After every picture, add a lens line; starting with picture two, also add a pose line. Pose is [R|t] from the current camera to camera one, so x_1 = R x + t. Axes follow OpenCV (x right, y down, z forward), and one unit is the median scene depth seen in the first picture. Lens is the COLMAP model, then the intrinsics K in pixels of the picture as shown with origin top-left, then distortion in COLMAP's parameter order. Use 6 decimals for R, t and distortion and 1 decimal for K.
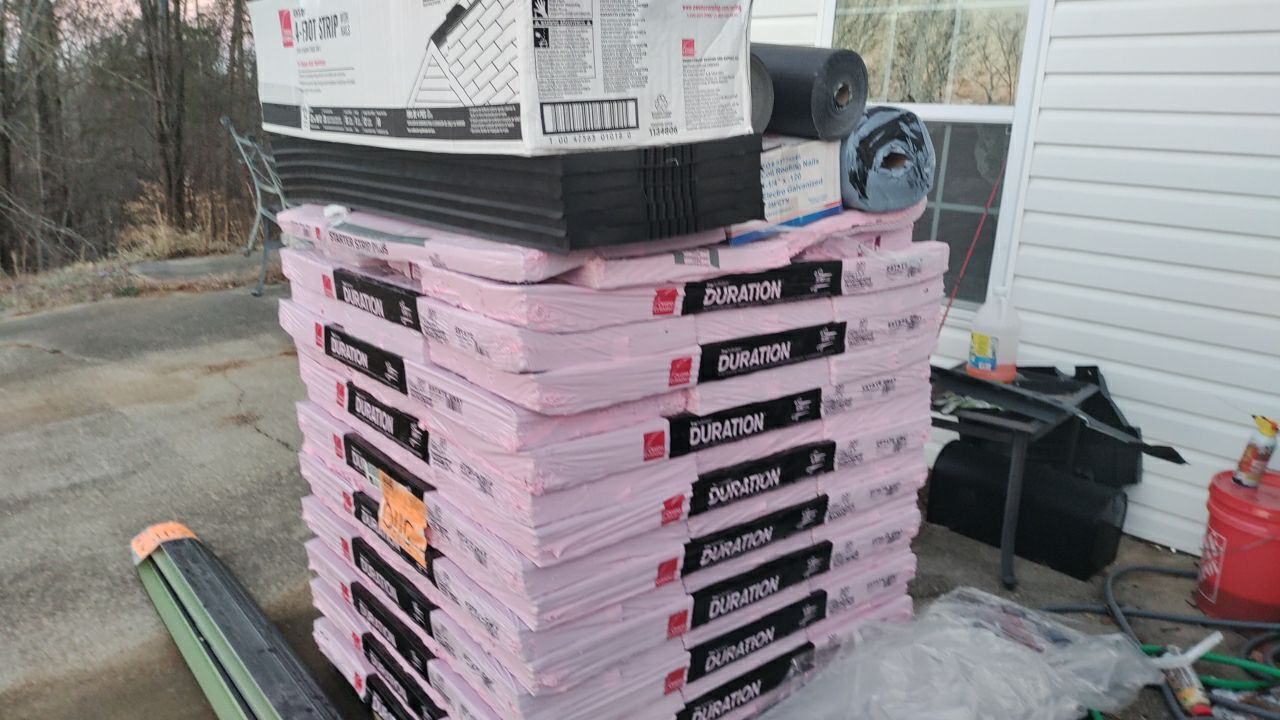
lens RADIAL K [[917.1, 0, 640.0], [0, 917.1, 360.0], [0, 0, 1]] dist [0.091720, -0.140401]
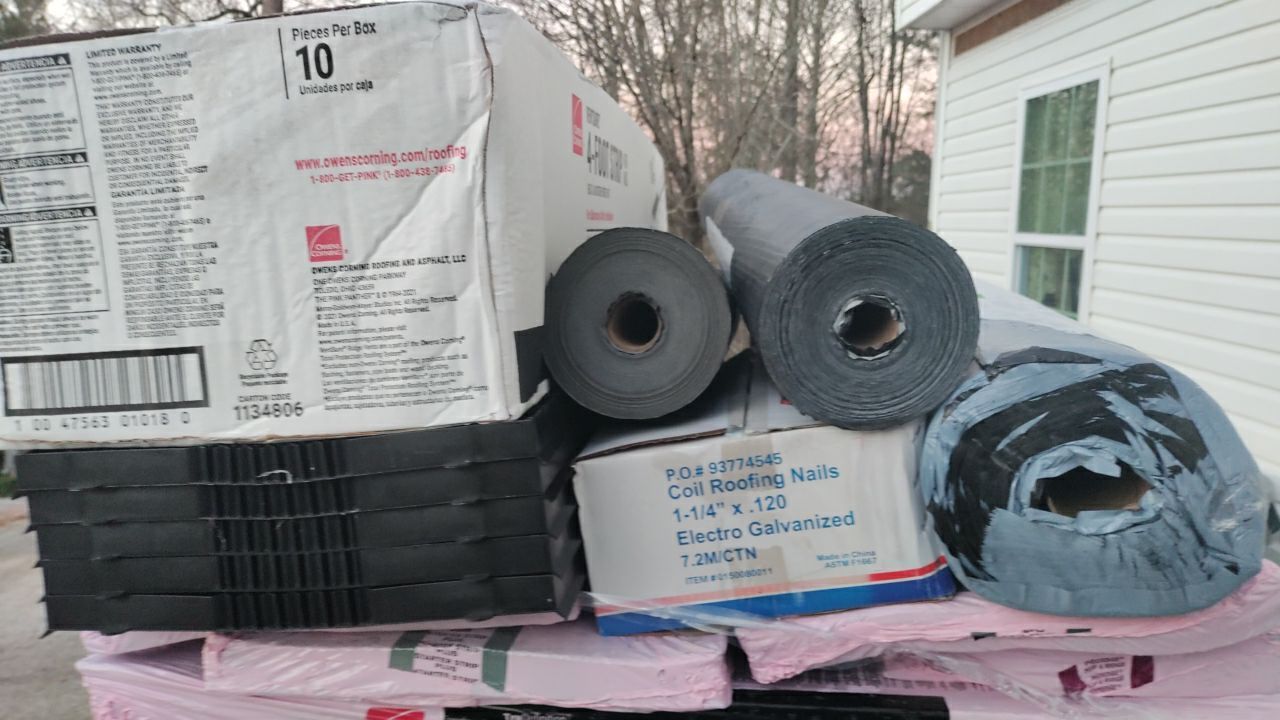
lens RADIAL K [[917.1, 0, 640.0], [0, 917.1, 360.0], [0, 0, 1]] dist [0.091720, -0.140401]
pose [[0.748525, 0.059692, -0.660414, 0.477380], [-0.154810, 0.984149, -0.086511, -0.257547], [0.644782, 0.166995, 0.745901, 0.744879]]
